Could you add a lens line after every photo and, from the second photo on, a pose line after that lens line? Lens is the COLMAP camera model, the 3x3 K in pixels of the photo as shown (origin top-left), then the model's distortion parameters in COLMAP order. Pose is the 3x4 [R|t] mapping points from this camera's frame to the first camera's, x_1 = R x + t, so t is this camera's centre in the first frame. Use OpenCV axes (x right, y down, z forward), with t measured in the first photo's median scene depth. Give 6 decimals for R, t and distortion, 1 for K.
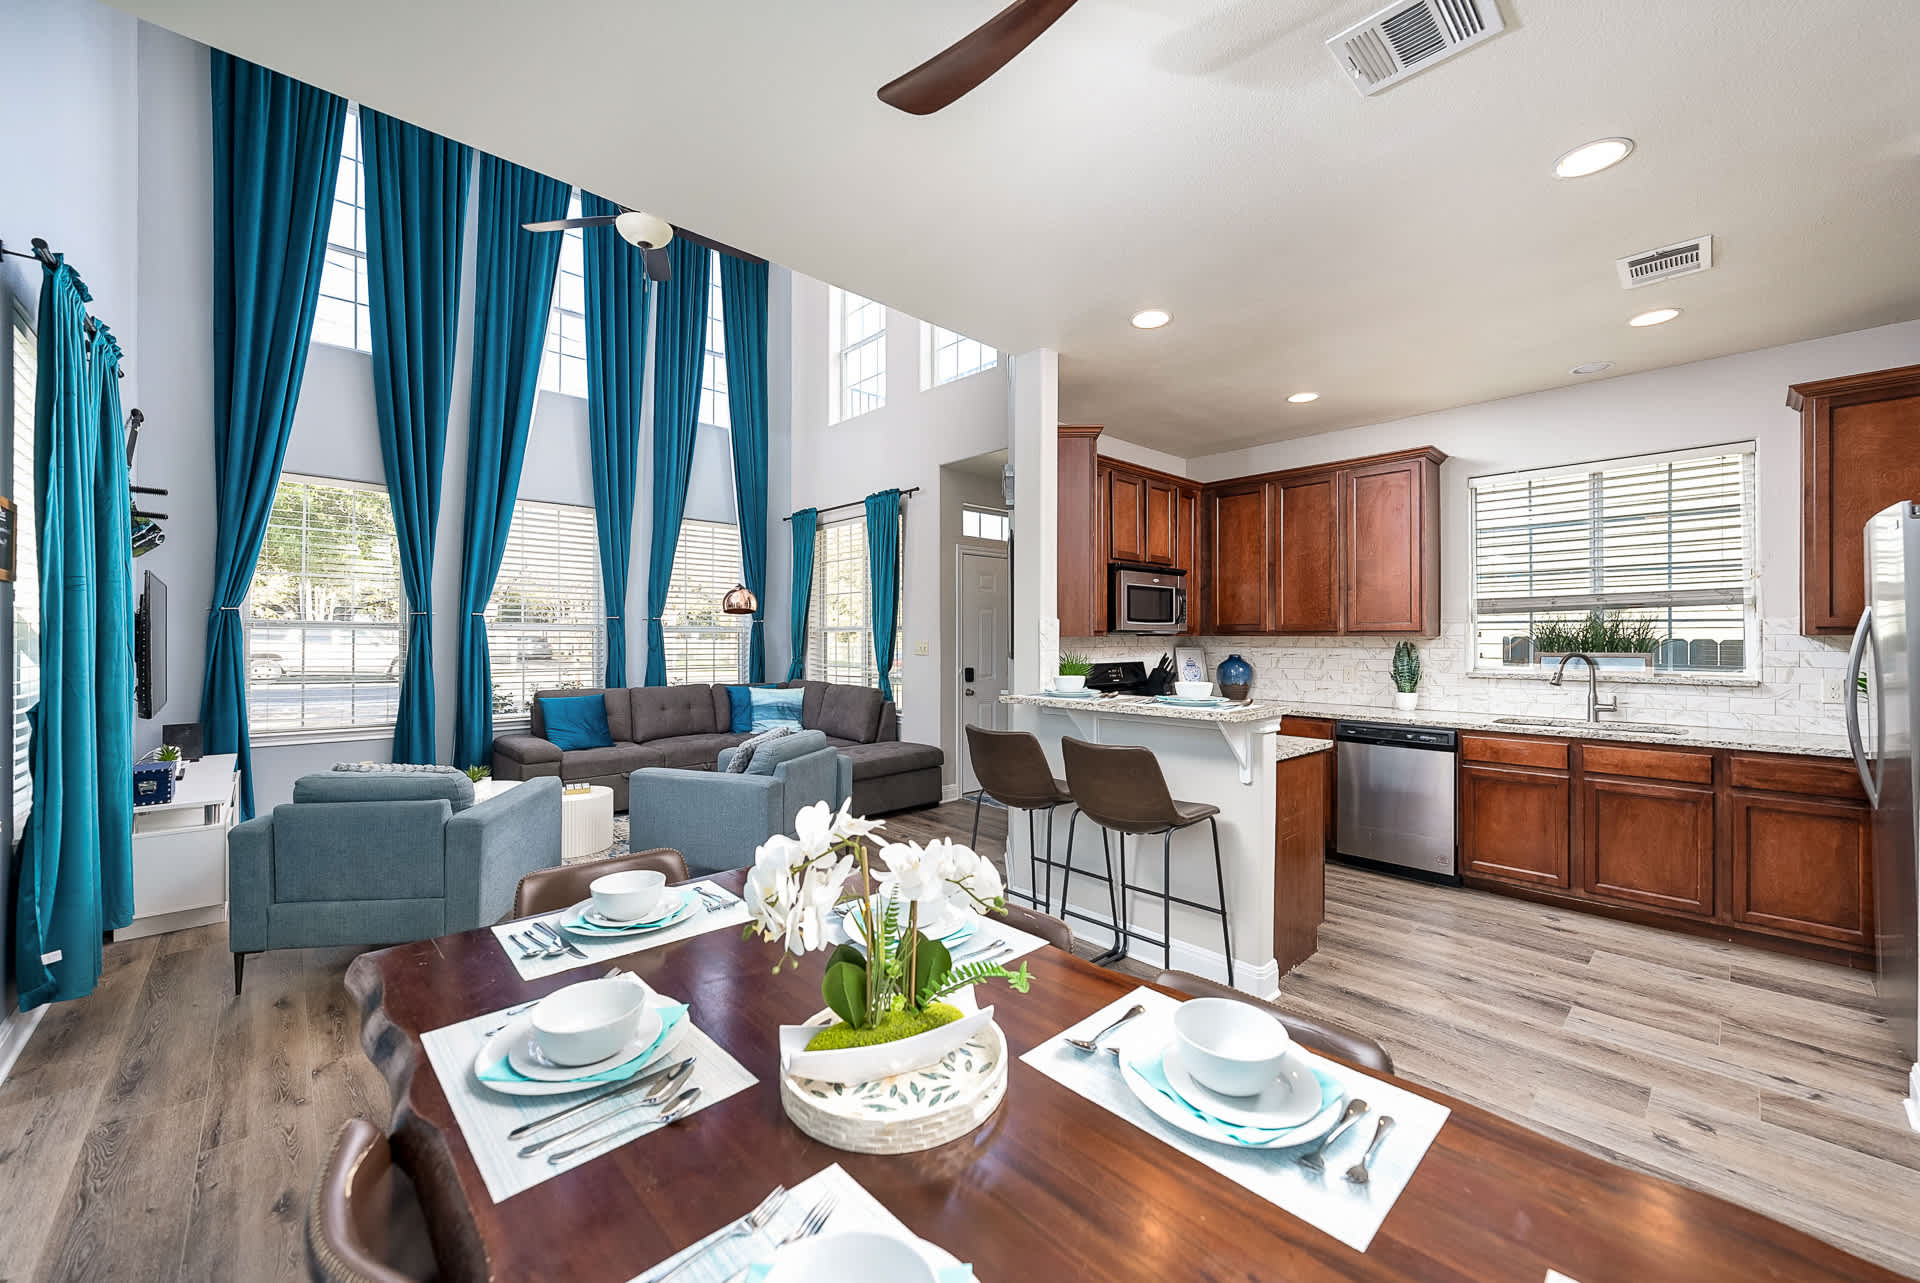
lens RADIAL K [[716.0, 0, 975.4], [0, 716.0, 642.9], [0, 0, 1]] dist [0.000534, -0.000217]
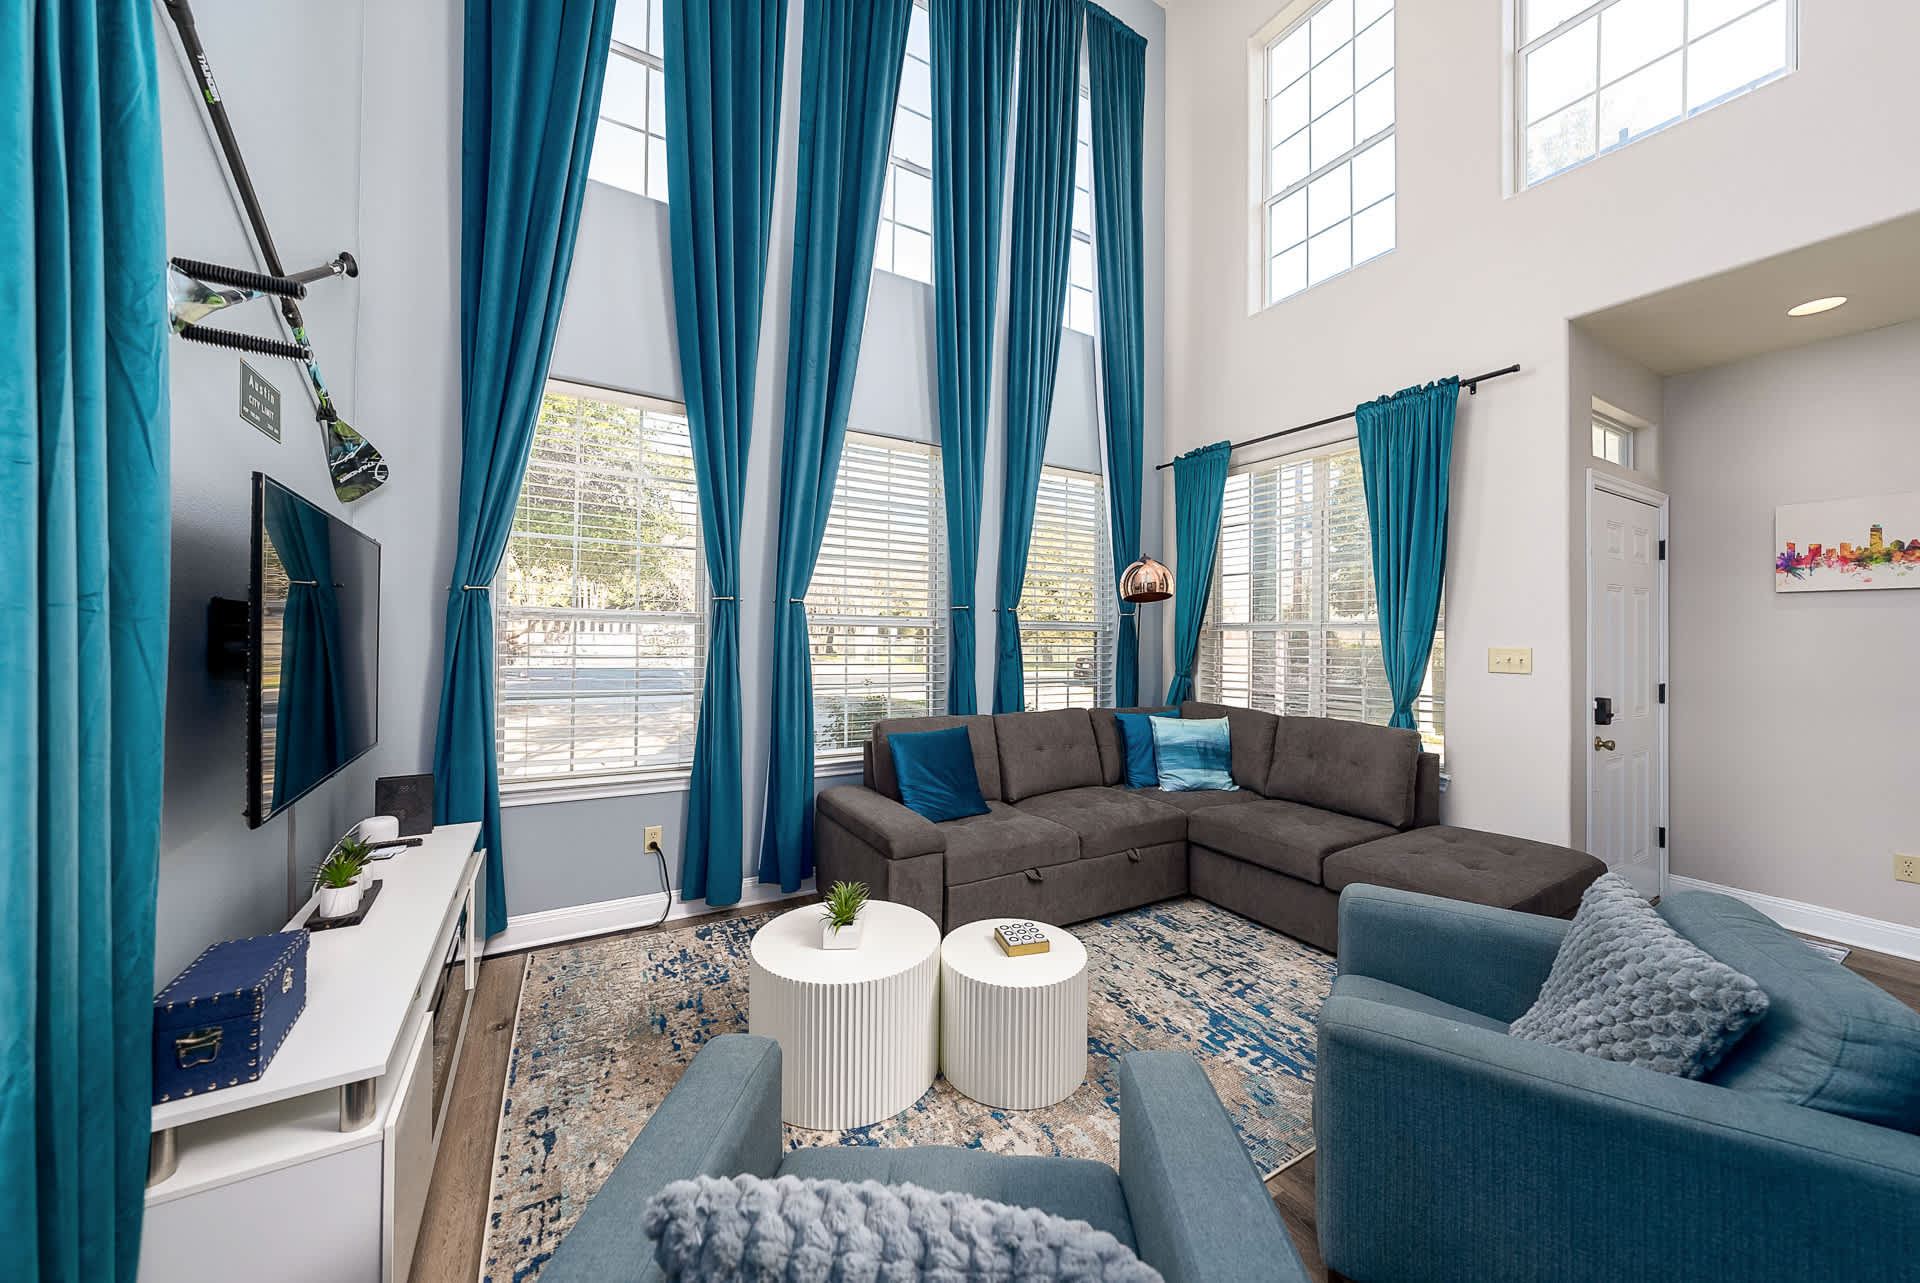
lens RADIAL K [[668.7, 0, 953.4], [0, 668.7, 635.0], [0, 0, 1]] dist [-0.001997, -0.000154]
pose [[0.969145, 0.005885, -0.246419, -0.364531], [-0.008690, 0.999909, -0.010297, -0.003514], [0.246336, 0.012121, 0.969109, 0.398026]]
